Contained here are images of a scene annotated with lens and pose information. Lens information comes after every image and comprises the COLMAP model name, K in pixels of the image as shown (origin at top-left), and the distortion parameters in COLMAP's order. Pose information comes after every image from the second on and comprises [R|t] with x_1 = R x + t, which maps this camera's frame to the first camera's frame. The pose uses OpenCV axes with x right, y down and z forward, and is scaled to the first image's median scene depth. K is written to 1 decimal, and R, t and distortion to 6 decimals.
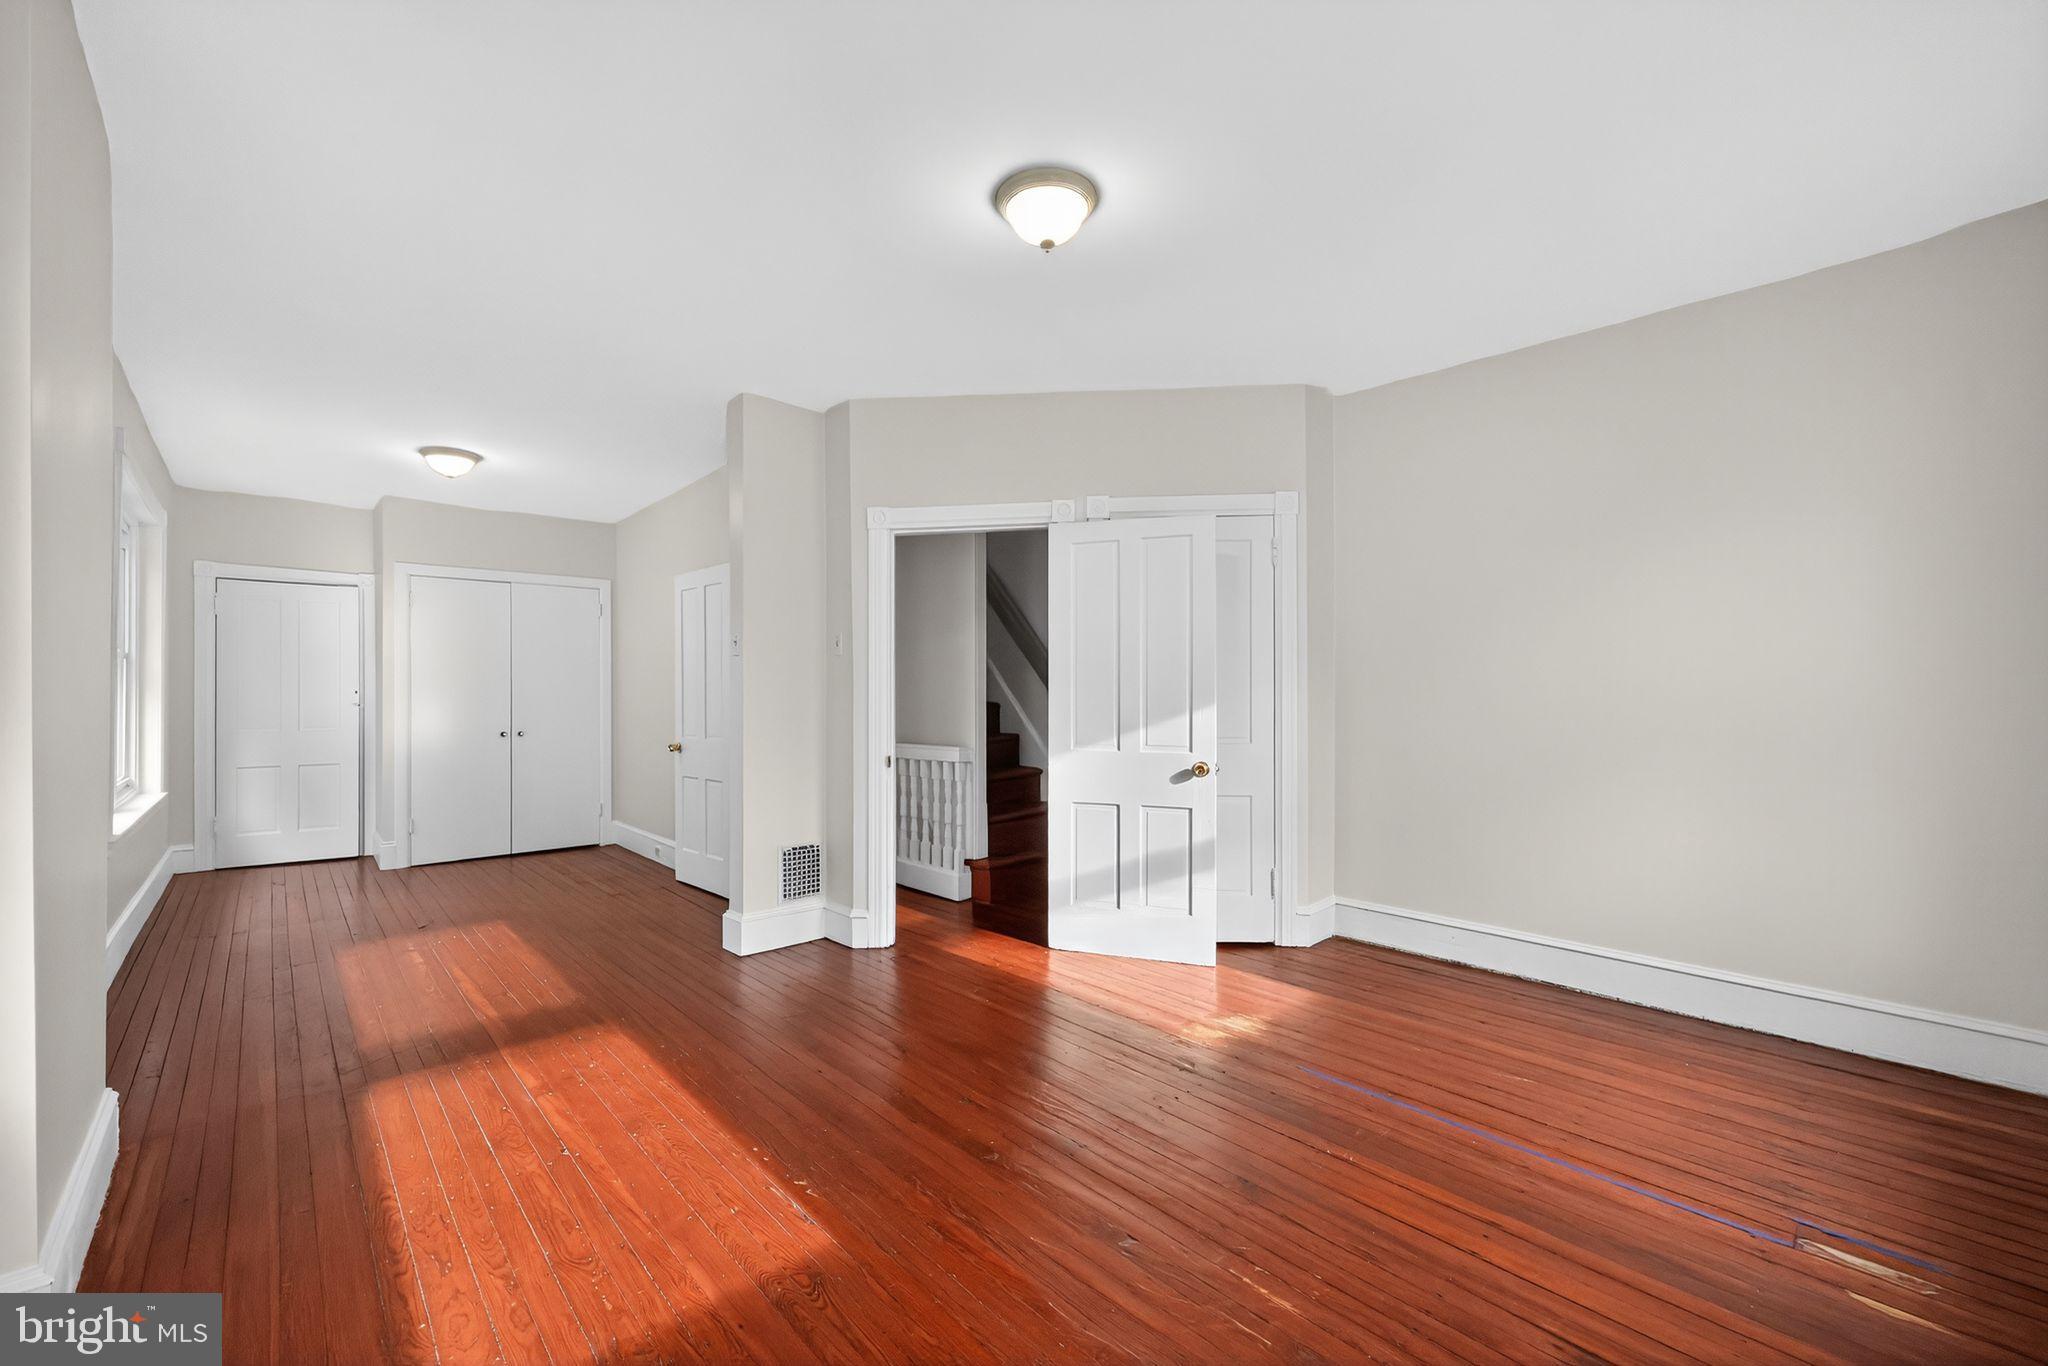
lens RADIAL K [[820.4, 0, 1026.6], [0, 820.4, 680.6], [0, 0, 1]] dist [0.000459, 0.000422]
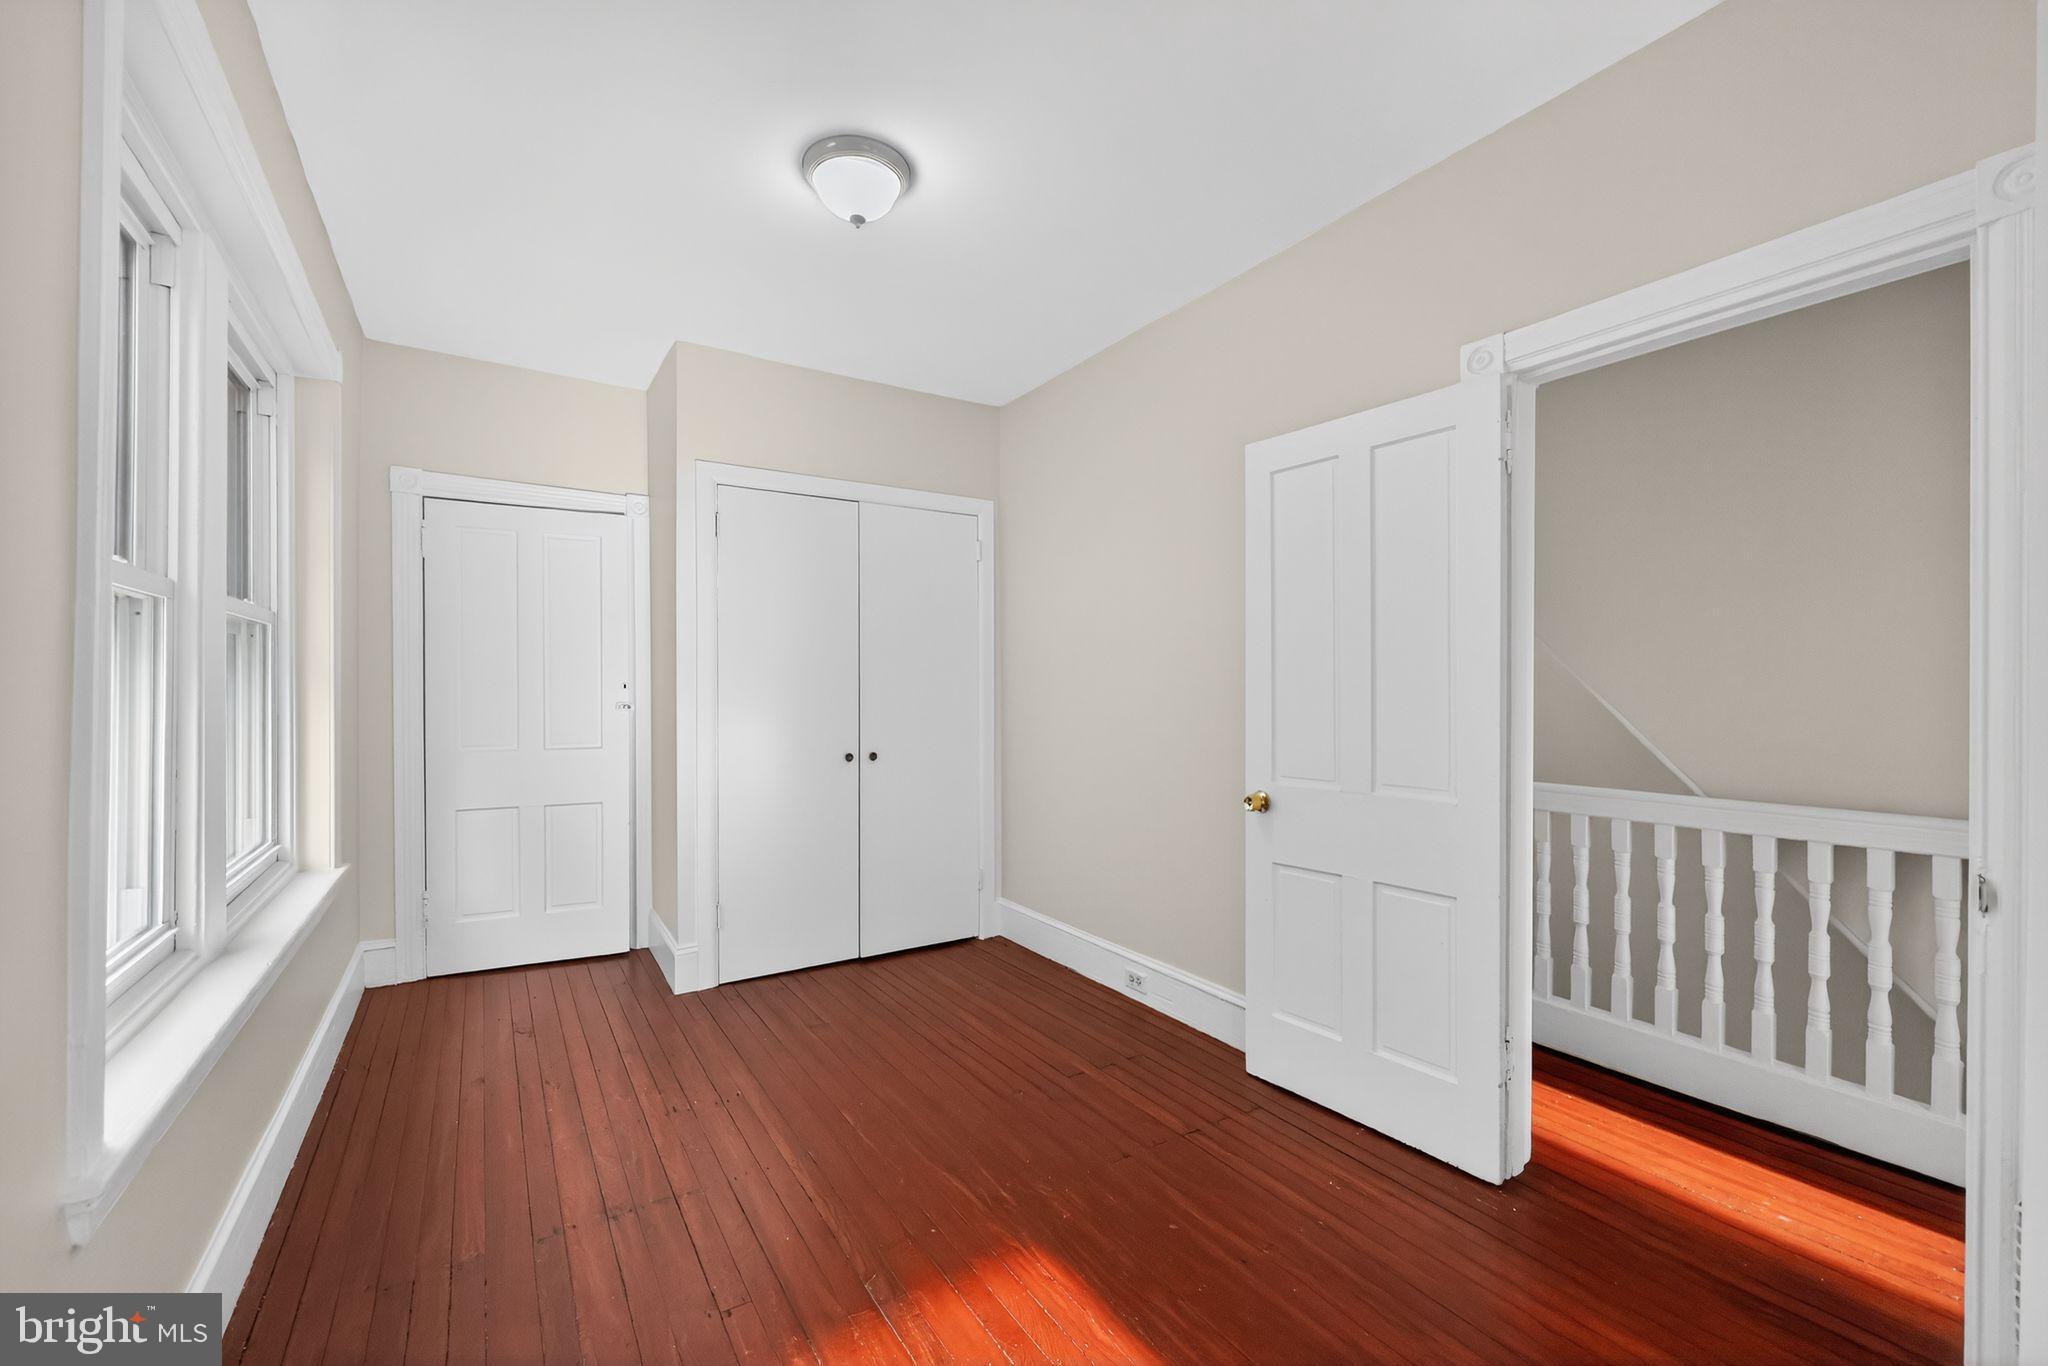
lens RADIAL K [[820.4, 0, 1025.4], [0, 820.4, 690.0], [0, 0, 1]] dist [0.000459, 0.000422]
pose [[0.986784, 0.002597, -0.162023, -0.449545], [0.000019, 0.999870, 0.016145, 0.007478], [0.162043, -0.015935, 0.986655, 0.471615]]
